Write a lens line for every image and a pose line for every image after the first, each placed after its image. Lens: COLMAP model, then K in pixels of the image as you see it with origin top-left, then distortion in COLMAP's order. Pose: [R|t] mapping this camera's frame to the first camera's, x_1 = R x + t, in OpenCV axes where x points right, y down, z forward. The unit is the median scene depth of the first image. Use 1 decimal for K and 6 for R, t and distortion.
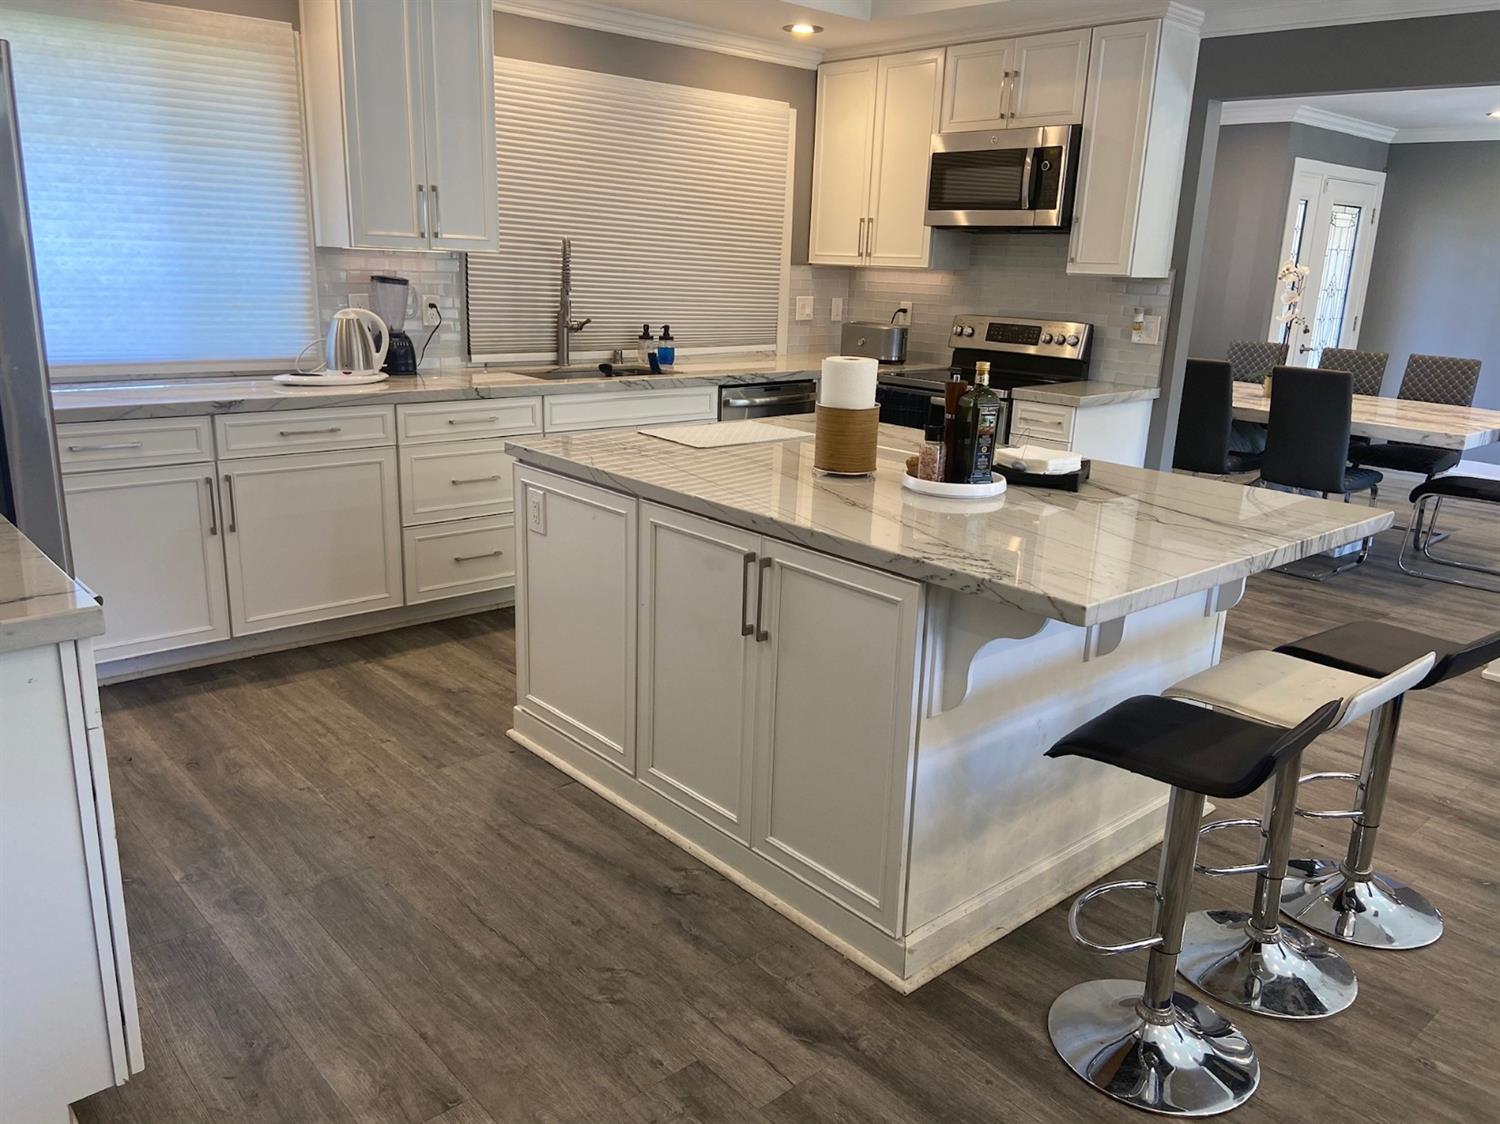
lens RADIAL K [[1126.3, 0, 753.0], [0, 1126.3, 551.0], [0, 0, 1]] dist [0.124157, -0.158870]
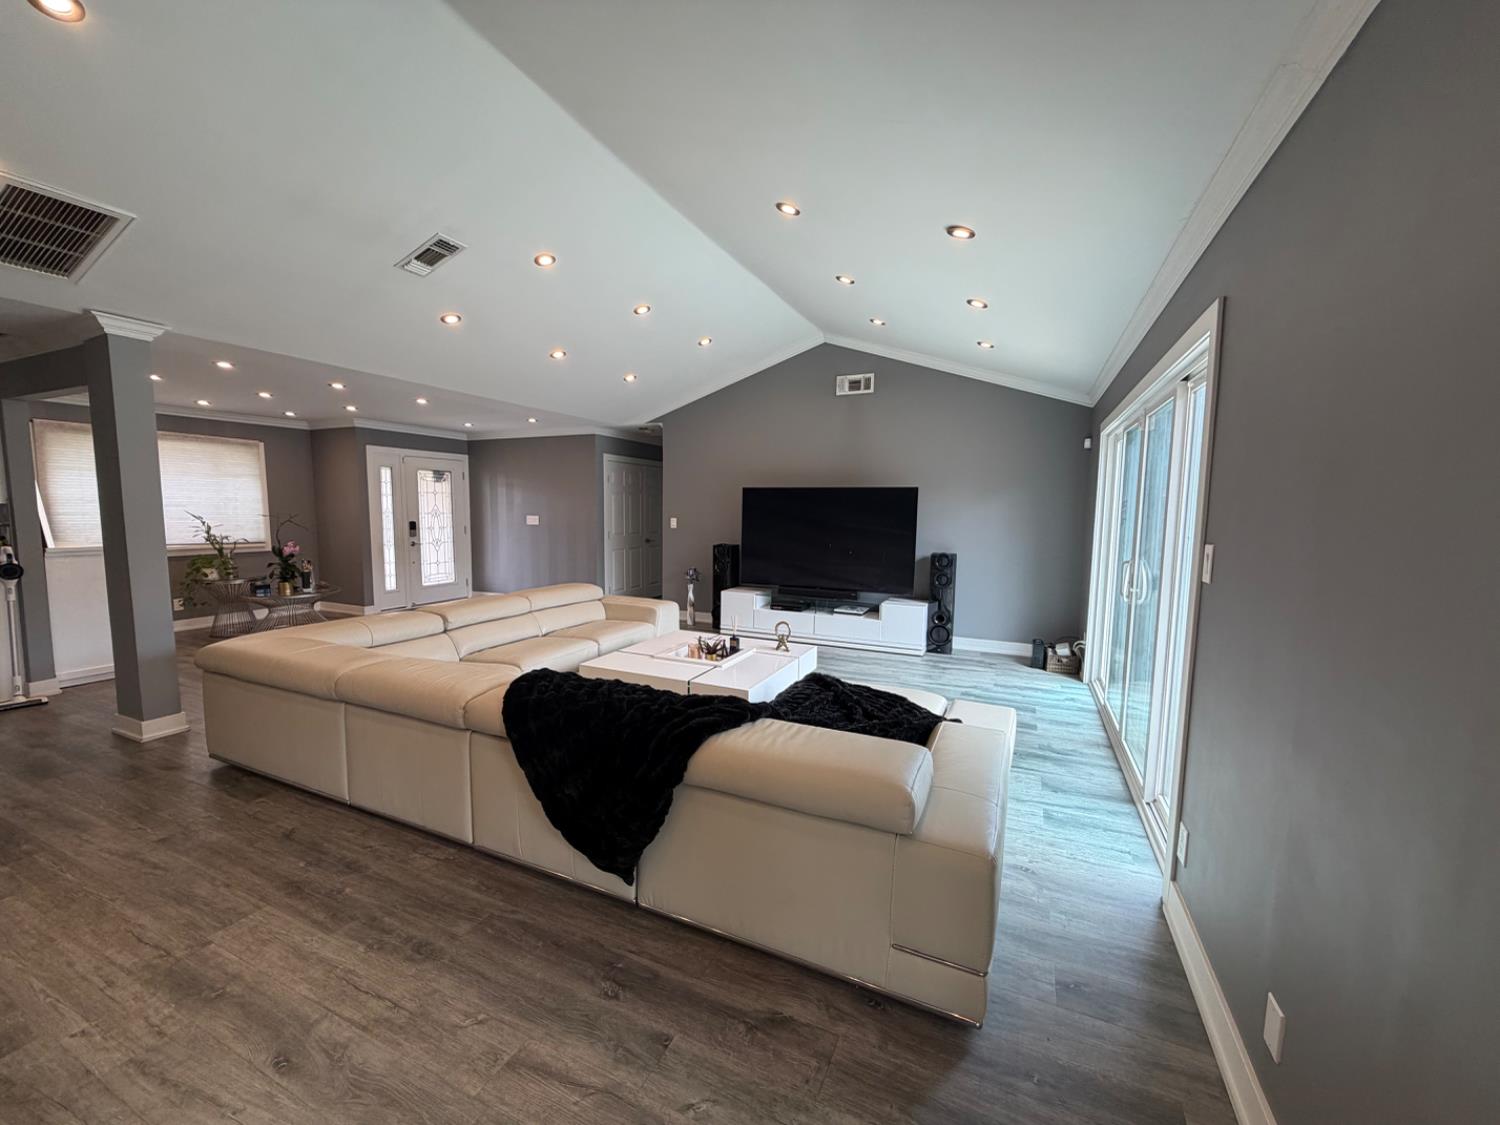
lens RADIAL K [[590.4, 0, 745.4], [0, 590.4, 565.4], [0, 0, 1]] dist [0.001055, -0.000087]
pose [[0.916064, -0.061961, 0.396216, 1.092792], [0.120802, 0.984736, -0.125304, 0.085531], [-0.382404, 0.162650, 0.909567, -0.153514]]
